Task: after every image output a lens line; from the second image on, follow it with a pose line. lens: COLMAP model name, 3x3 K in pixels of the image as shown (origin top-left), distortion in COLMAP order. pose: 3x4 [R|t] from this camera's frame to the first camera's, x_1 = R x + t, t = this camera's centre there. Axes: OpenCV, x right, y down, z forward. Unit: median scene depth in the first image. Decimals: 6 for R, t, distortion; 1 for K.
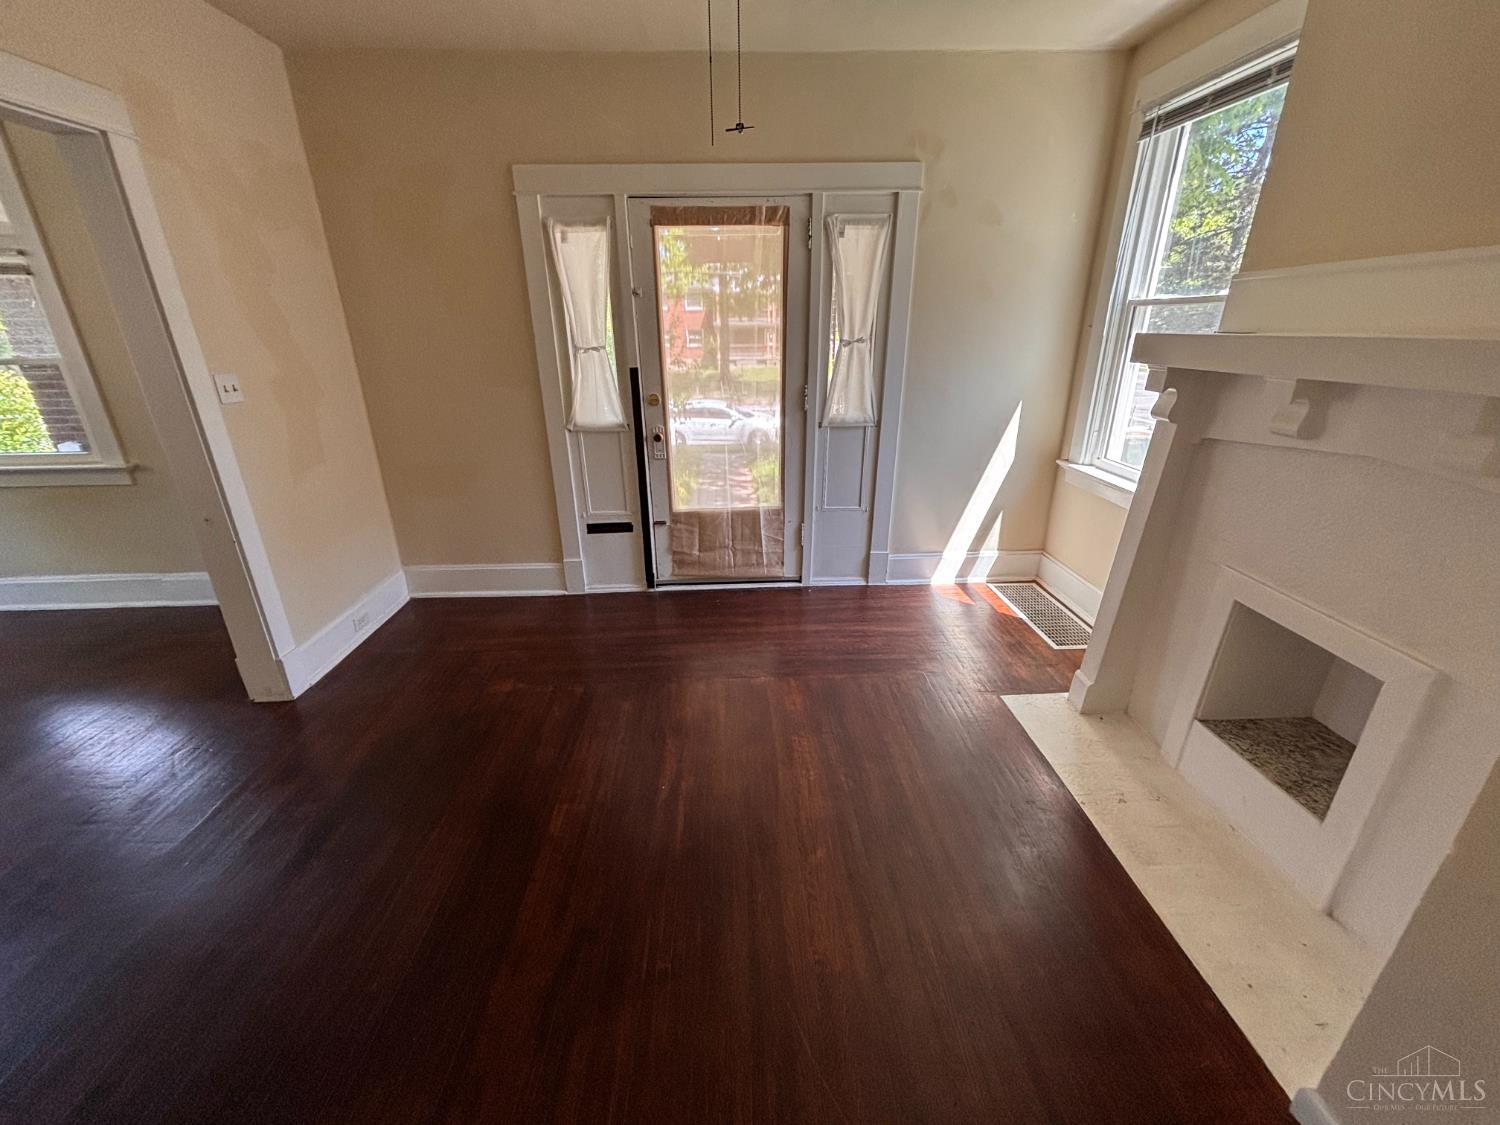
lens RADIAL K [[609.0, 0, 750.0], [0, 609.0, 562.5], [0, 0, 1]] dist [0.000433, 0.000239]
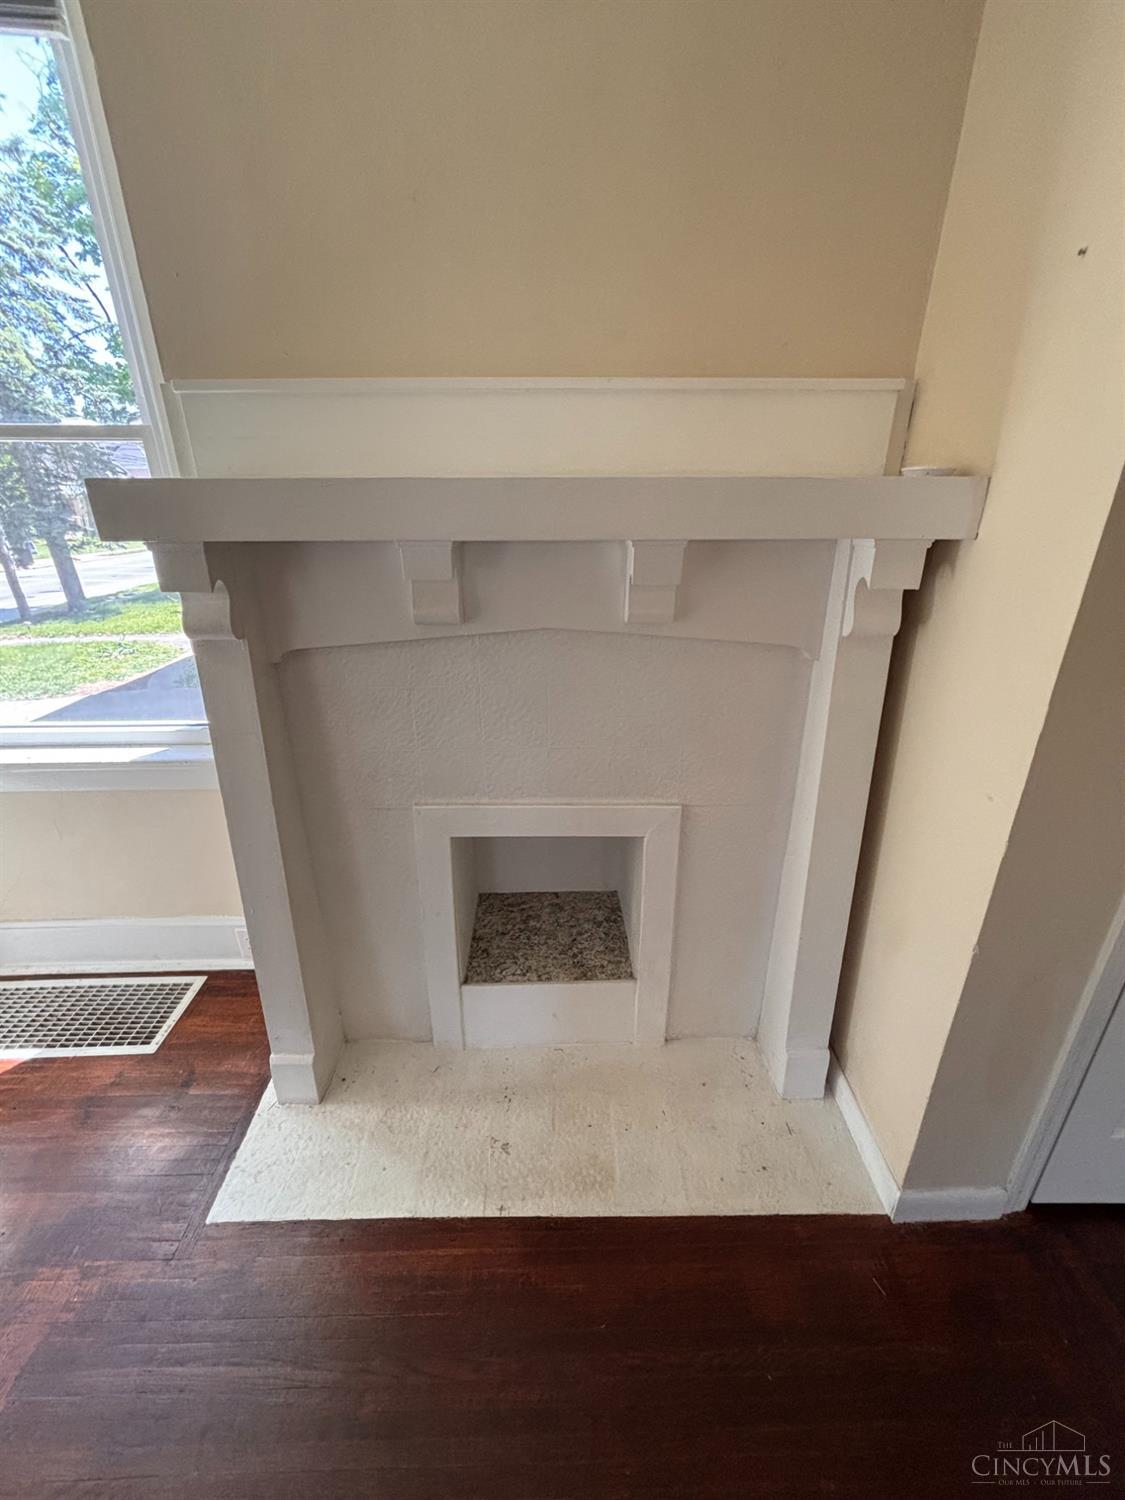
lens RADIAL K [[609.0, 0, 562.5], [0, 609.0, 750.0], [0, 0, 1]] dist [0.000433, 0.000239]
pose [[0.018249, -0.375952, 0.926459, 0.125744], [0.363683, 0.865636, 0.344107, -0.225405], [-0.931344, 0.330658, 0.152525, 0.662883]]
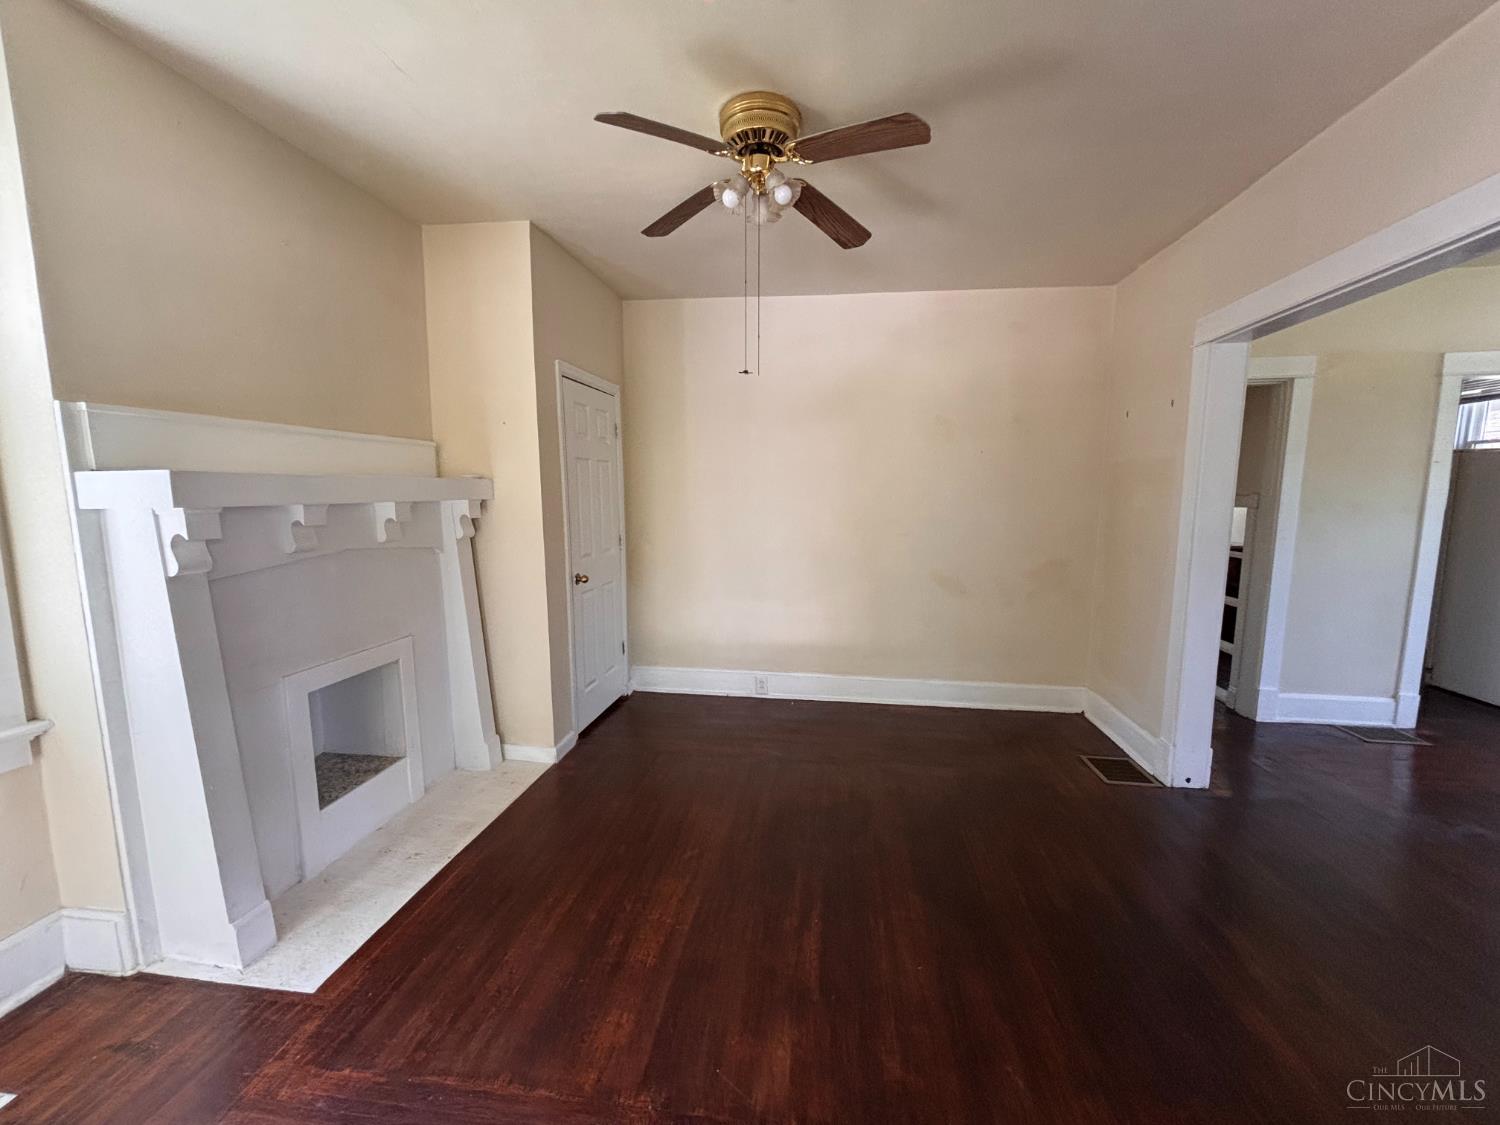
lens RADIAL K [[609.0, 0, 750.0], [0, 609.0, 562.5], [0, 0, 1]] dist [0.000433, 0.000239]
pose [[-0.985285, -0.009338, 0.170667, -0.200816], [0.071937, 0.883107, 0.463625, -0.578267], [-0.155047, 0.469079, -0.869439, 1.614996]]
